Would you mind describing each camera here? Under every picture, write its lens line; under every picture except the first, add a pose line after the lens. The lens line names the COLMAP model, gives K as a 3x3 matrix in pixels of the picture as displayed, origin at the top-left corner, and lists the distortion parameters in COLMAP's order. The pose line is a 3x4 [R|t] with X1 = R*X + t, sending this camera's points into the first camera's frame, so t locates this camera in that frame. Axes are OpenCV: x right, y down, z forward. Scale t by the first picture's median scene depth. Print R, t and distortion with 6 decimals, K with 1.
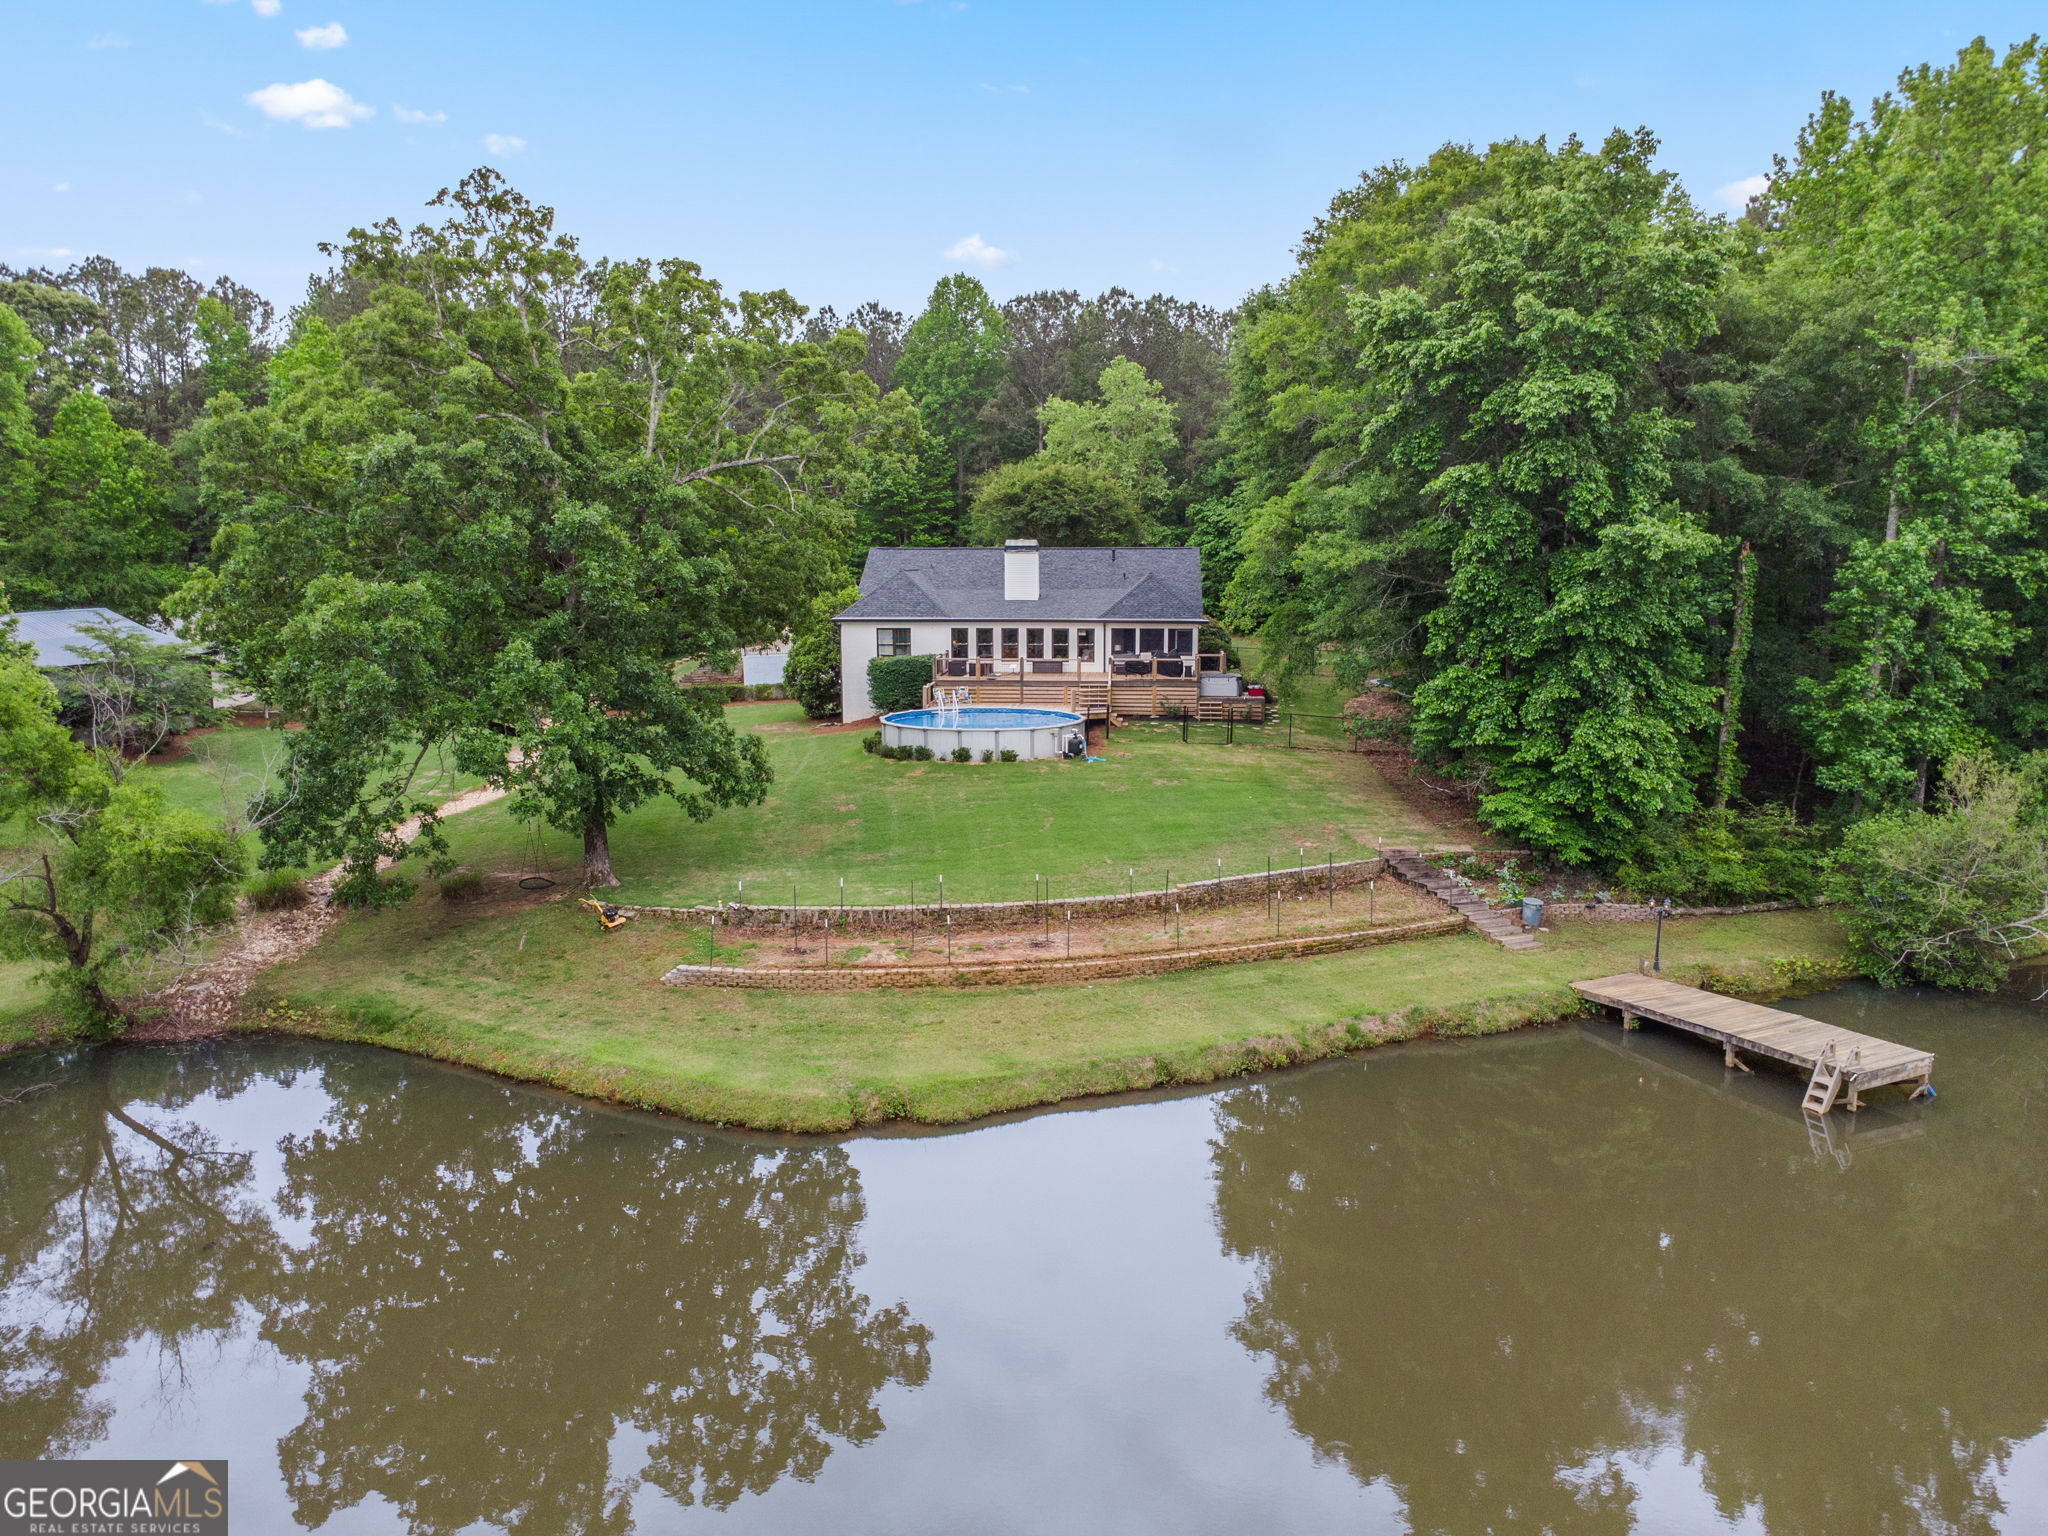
lens RADIAL K [[1496.7, 0, 1024.0], [0, 1496.7, 768.0], [0, 0, 1]] dist [0.009172, 0.004814]
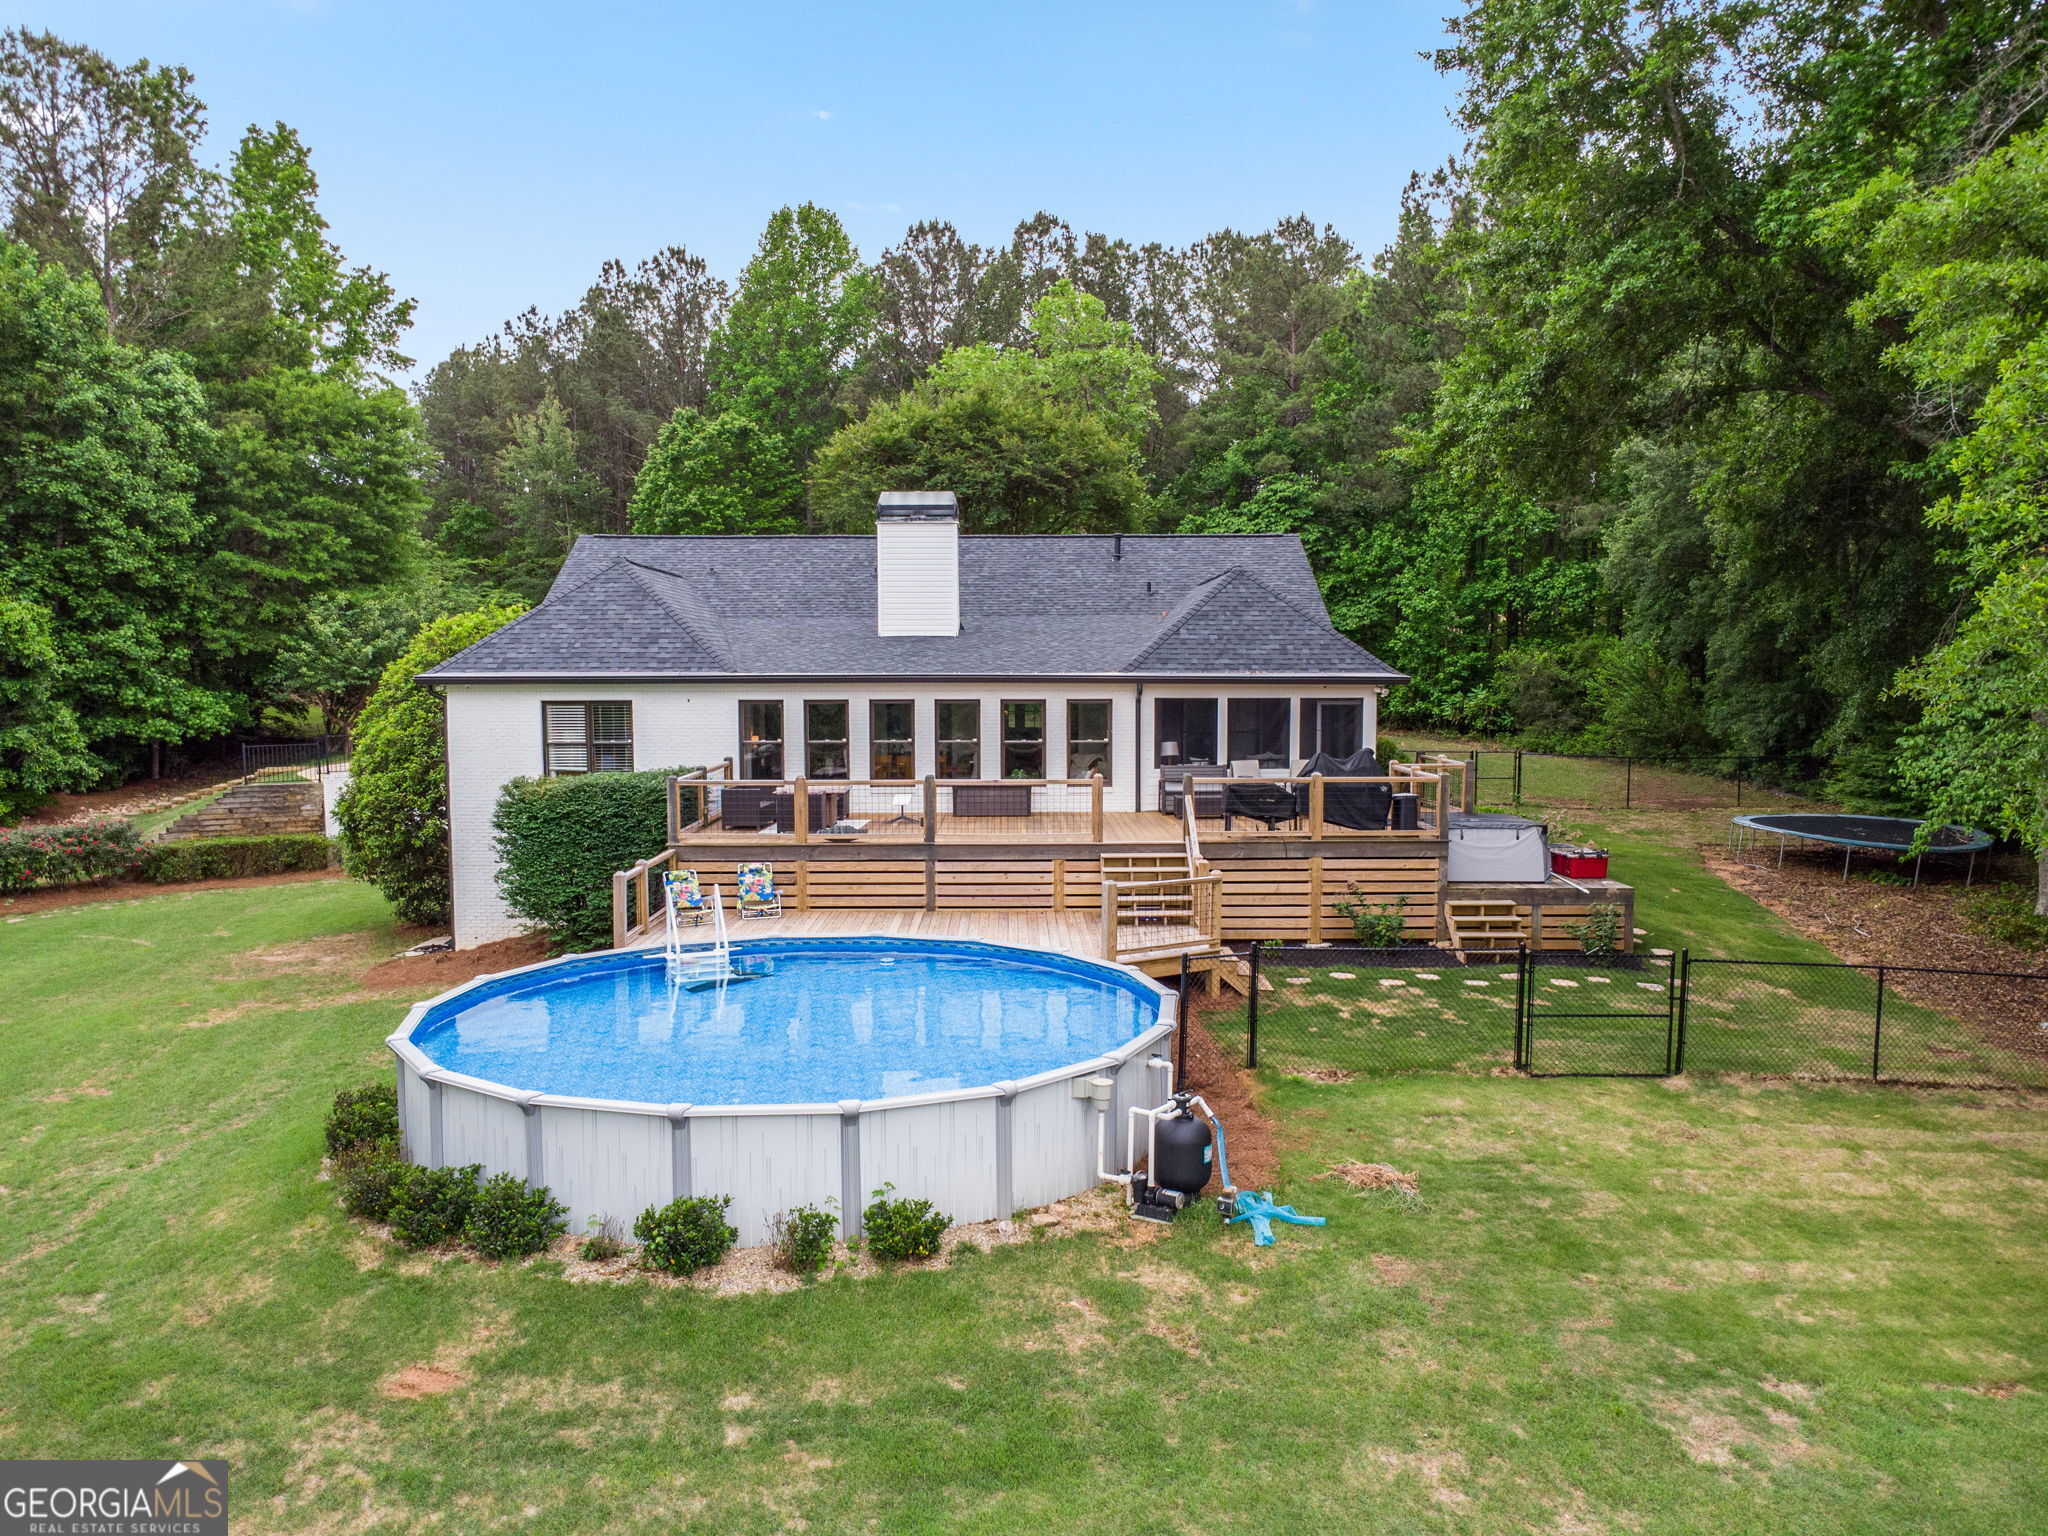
lens RADIAL K [[1496.7, 0, 1024.0], [0, 1496.7, 768.0], [0, 0, 1]] dist [0.009172, 0.004814]
pose [[0.996297, -0.006585, 0.085726, -0.008694], [0.012907, 0.997219, -0.073406, -0.047171], [-0.085004, 0.074241, 0.993611, 0.614880]]
